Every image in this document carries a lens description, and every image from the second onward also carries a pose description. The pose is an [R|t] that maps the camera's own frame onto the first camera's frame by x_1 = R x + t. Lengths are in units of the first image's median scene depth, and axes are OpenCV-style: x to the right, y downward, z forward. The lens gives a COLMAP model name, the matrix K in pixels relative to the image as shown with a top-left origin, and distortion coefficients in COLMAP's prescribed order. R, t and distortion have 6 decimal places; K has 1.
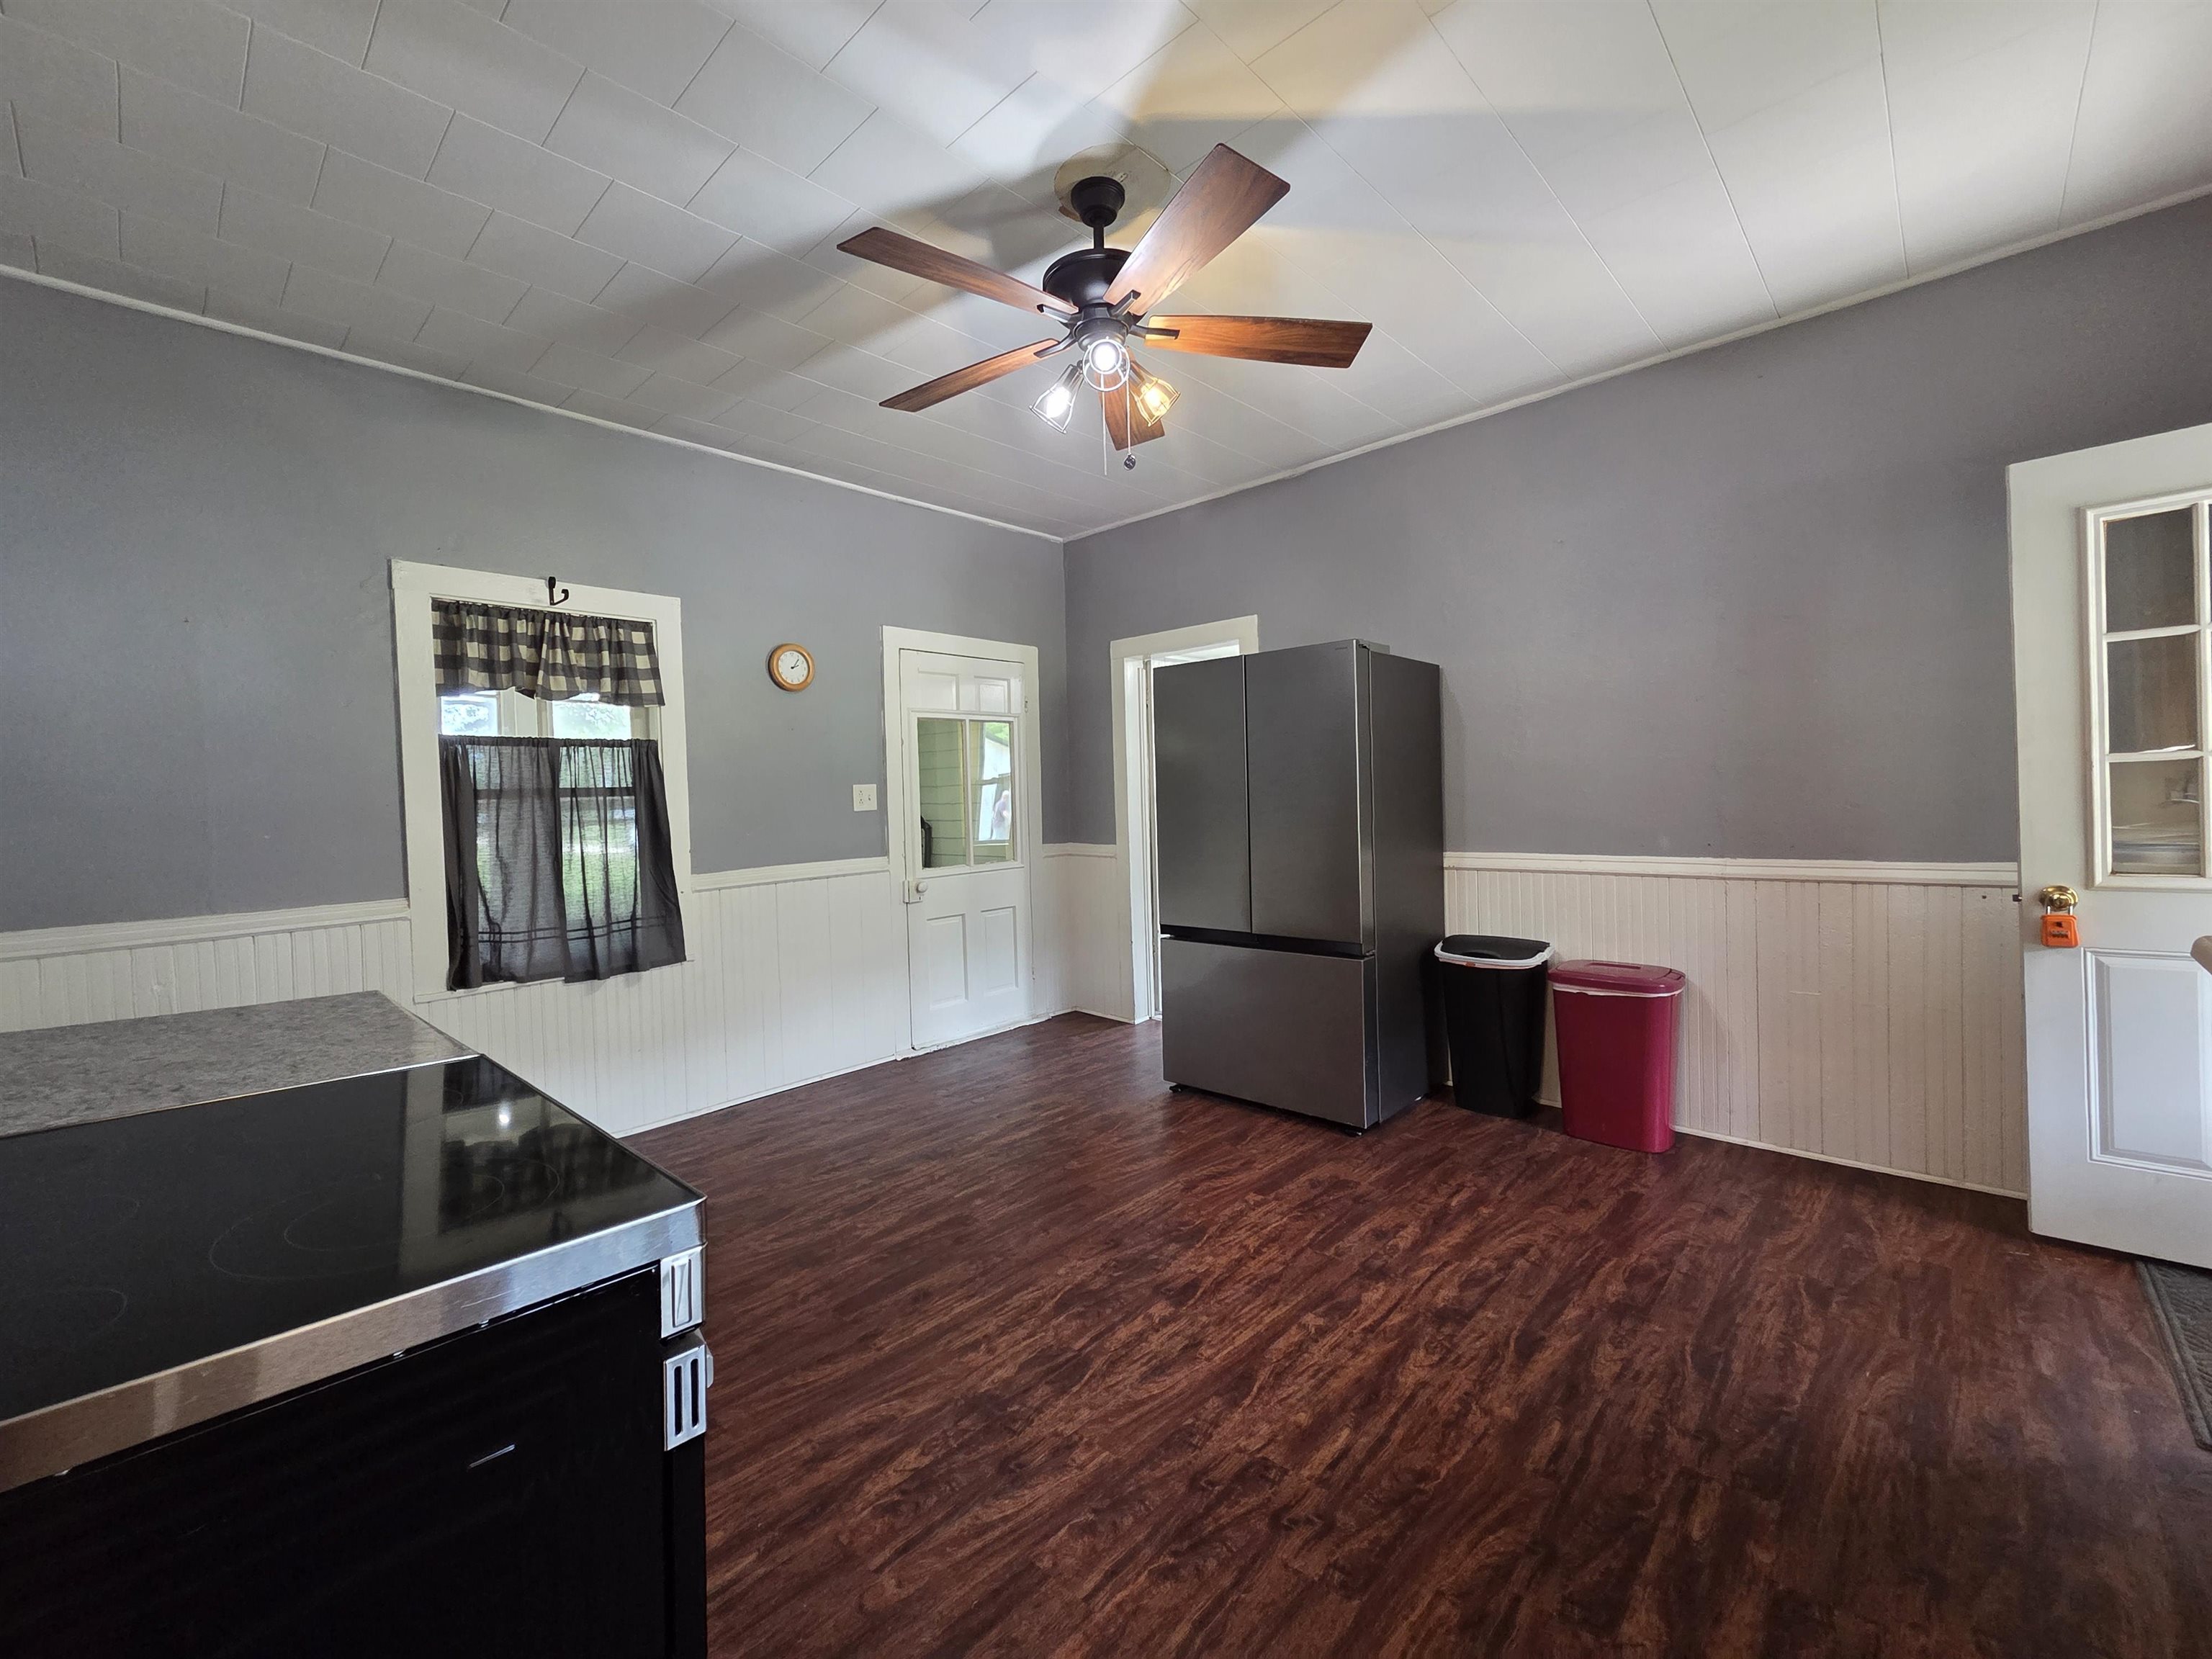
lens RADIAL K [[906.9, 0, 1094.5], [0, 906.9, 812.1], [0, 0, 1]] dist [0.000448, -0.000378]
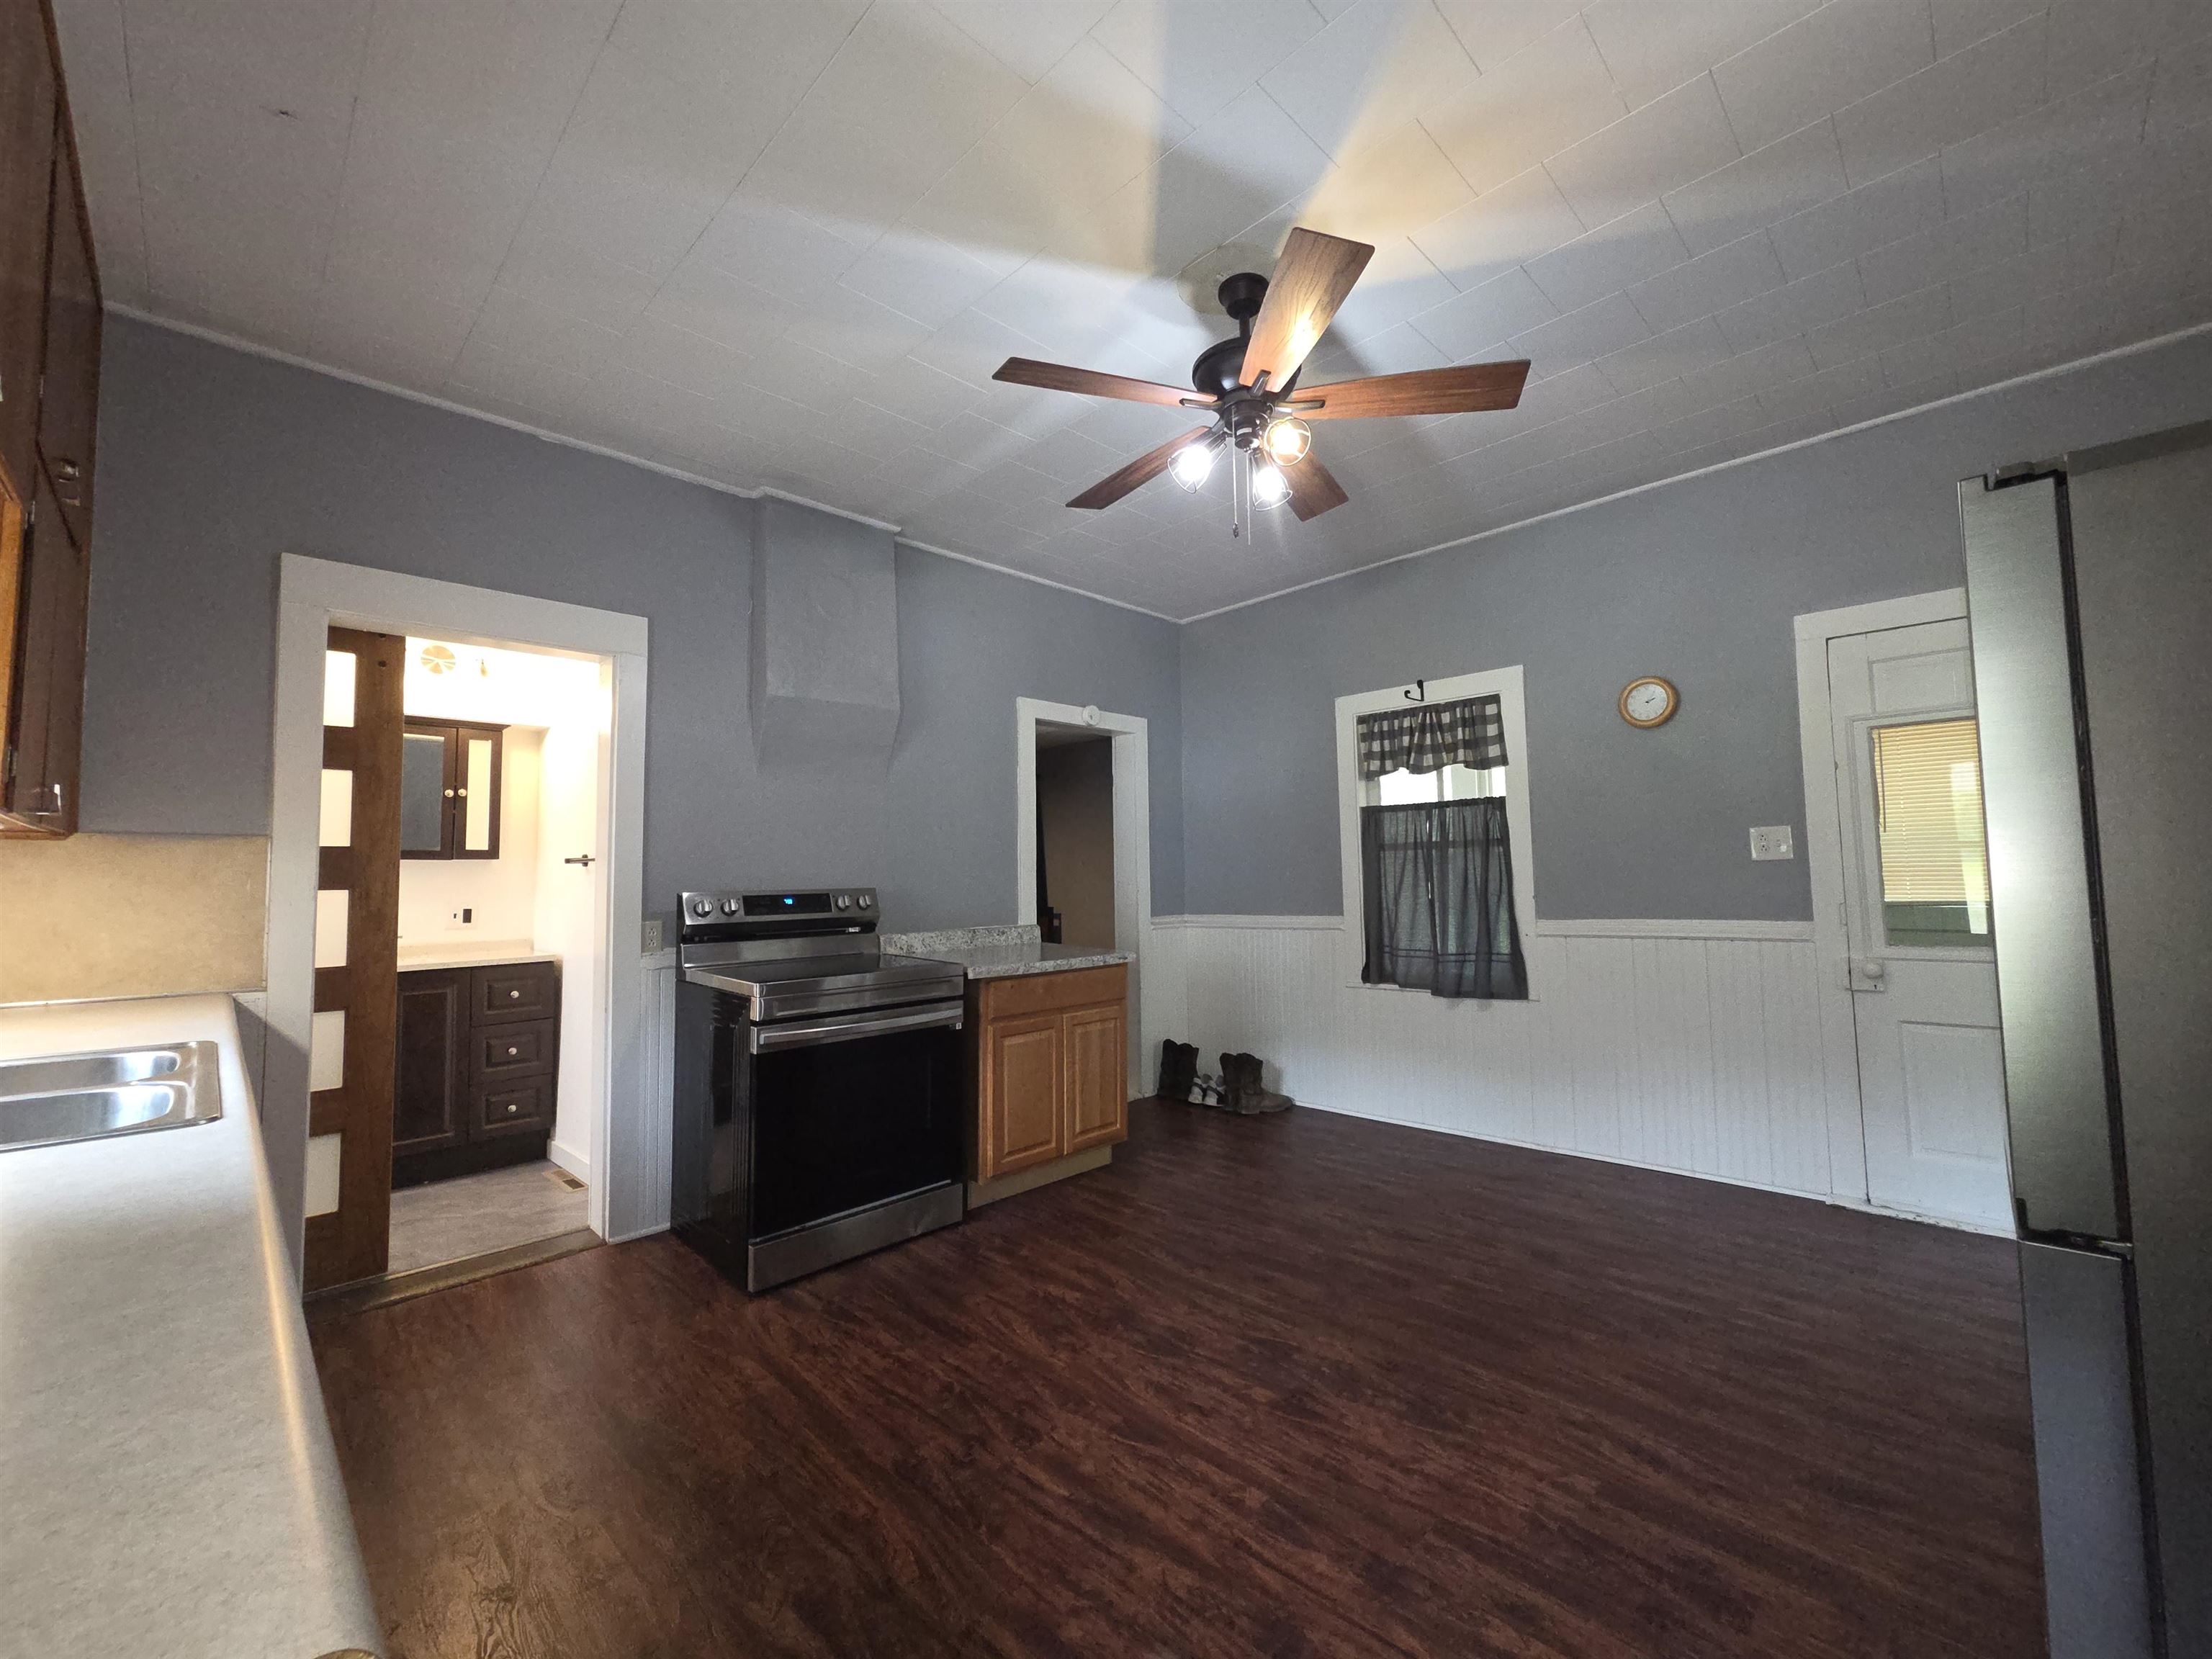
lens RADIAL K [[899.2, 0, 1101.9], [0, 899.2, 820.1], [0, 0, 1]] dist [0.005035, -0.000470]
pose [[-0.025292, -0.035102, -0.999064, 0.873504], [0.003406, 0.999375, -0.035199, -0.017273], [0.999674, -0.004293, -0.025157, 0.719126]]
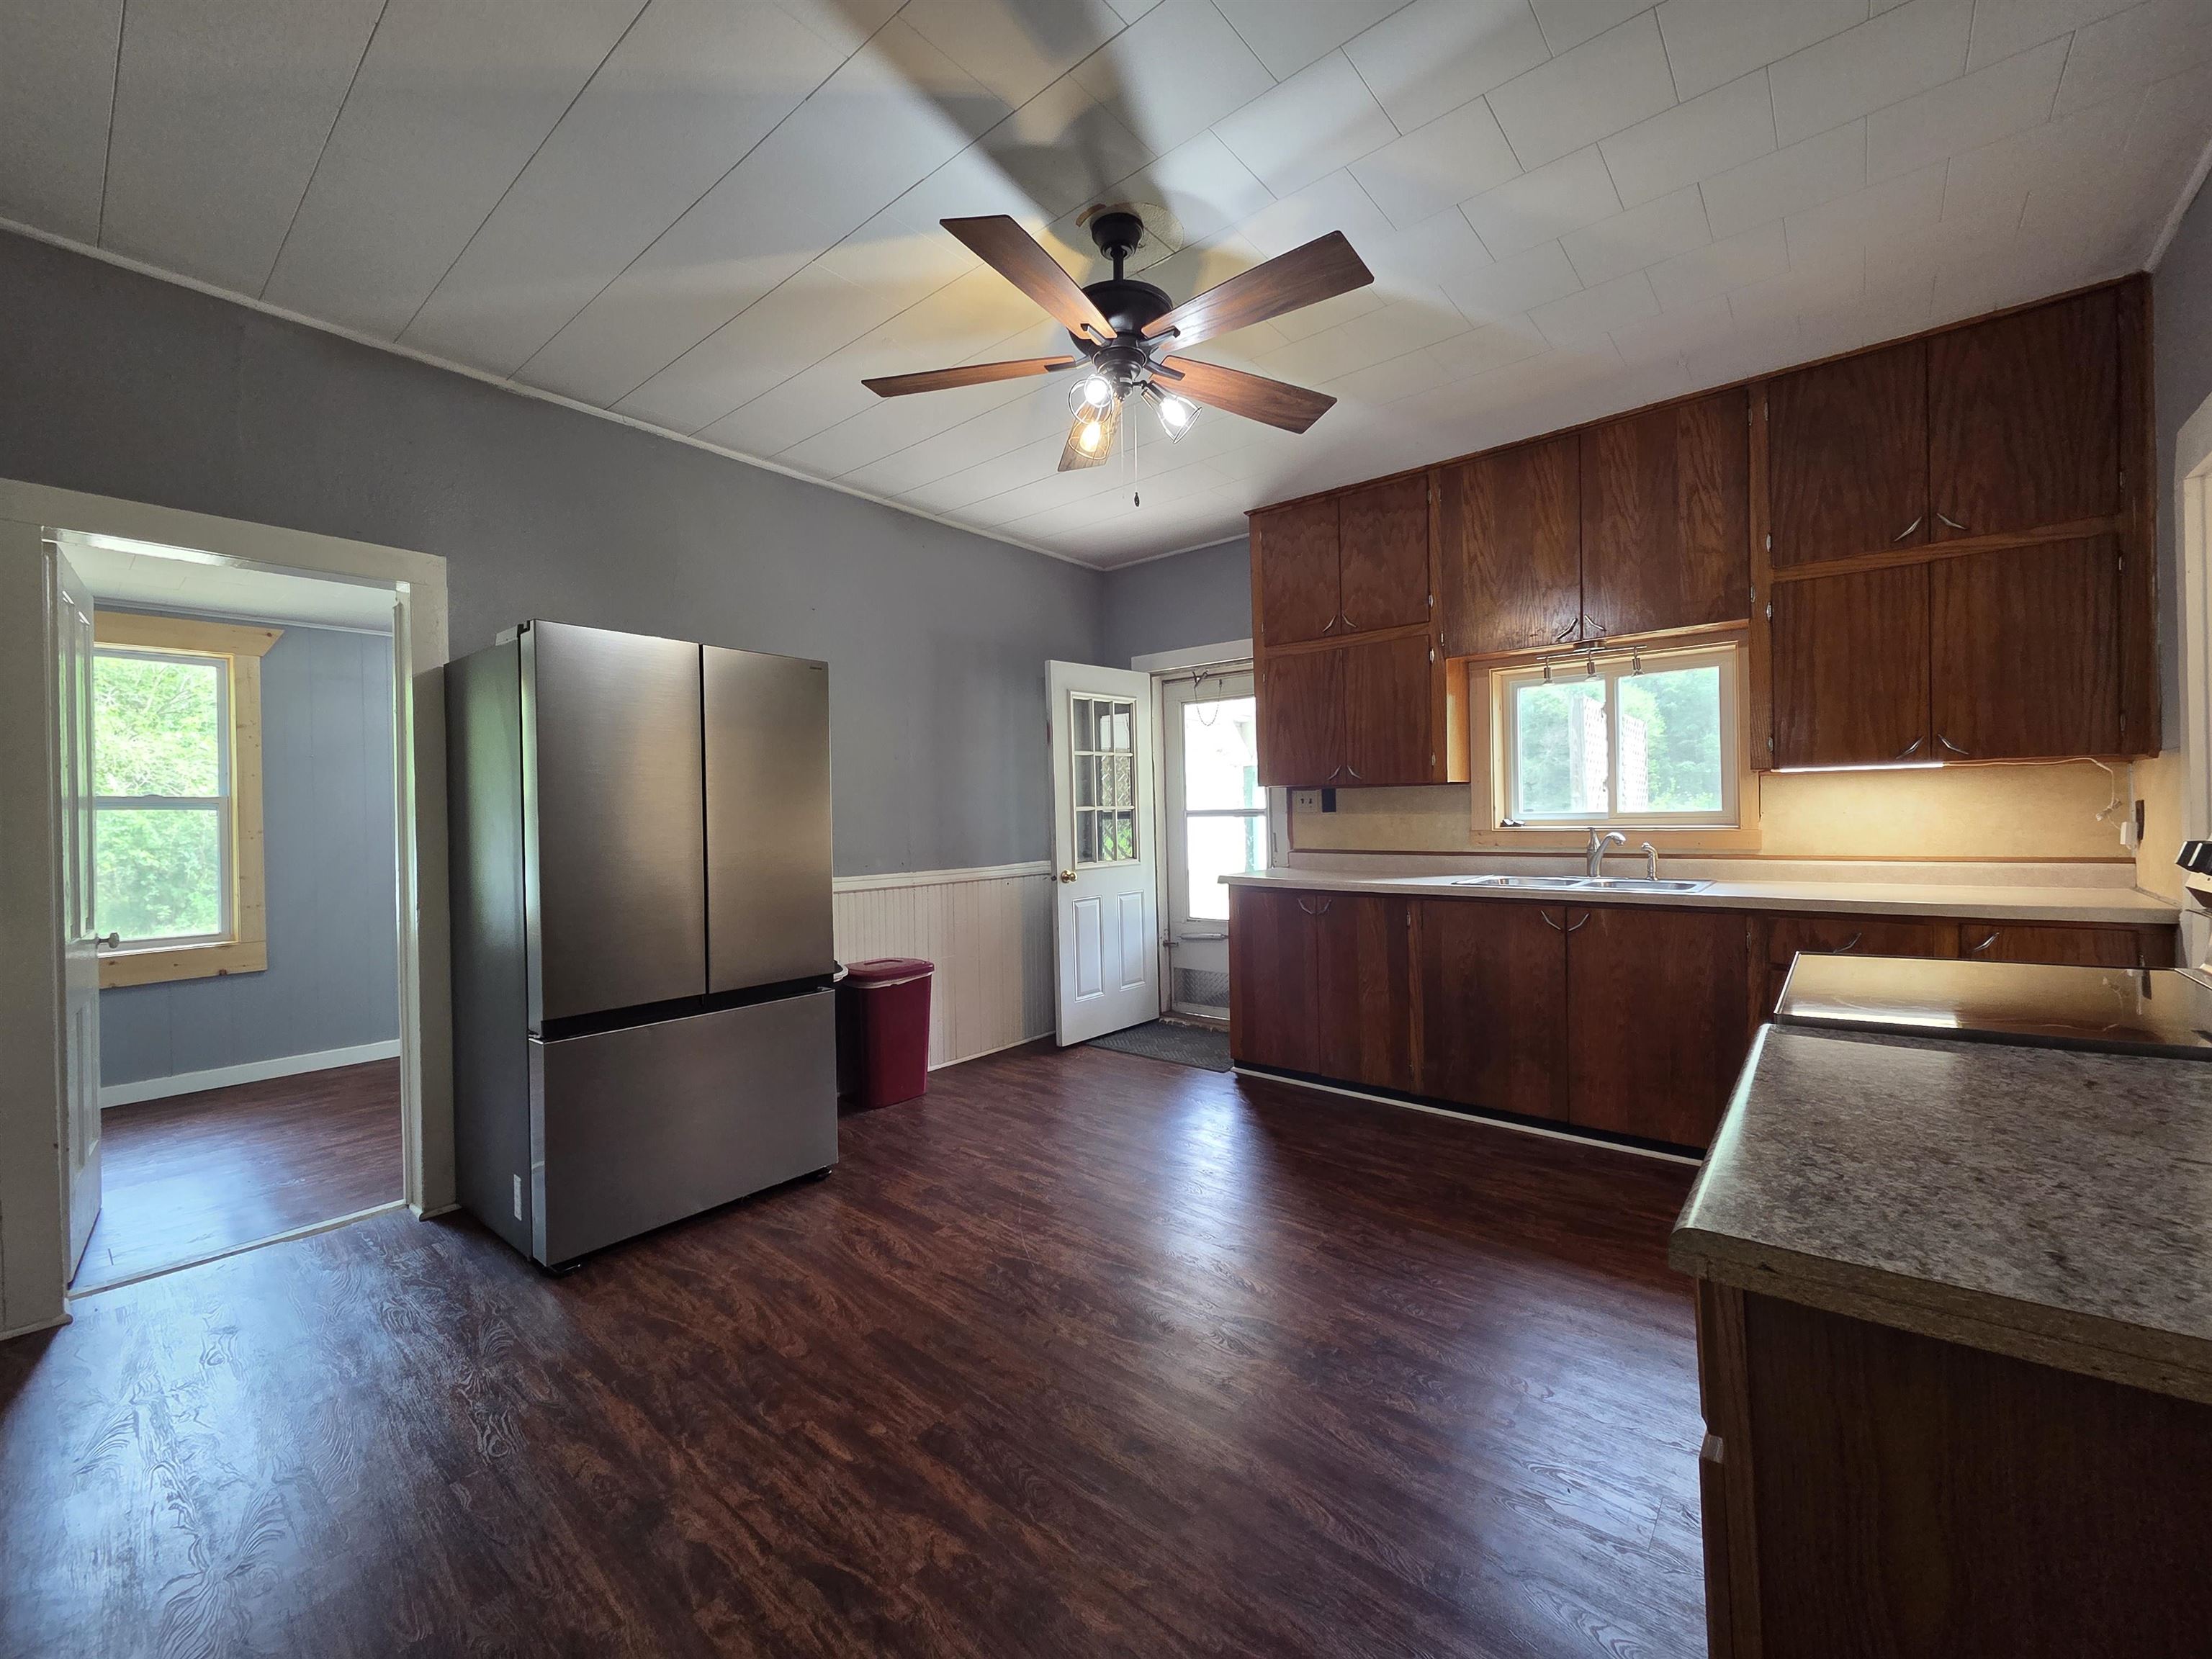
lens RADIAL K [[899.2, 0, 1101.9], [0, 899.2, 820.1], [0, 0, 1]] dist [0.005035, -0.000470]
pose [[-0.059790, 0.027611, 0.997829, -0.844389], [0.037559, 0.998972, -0.025392, 0.018526], [-0.997504, 0.035959, -0.060766, 0.922986]]
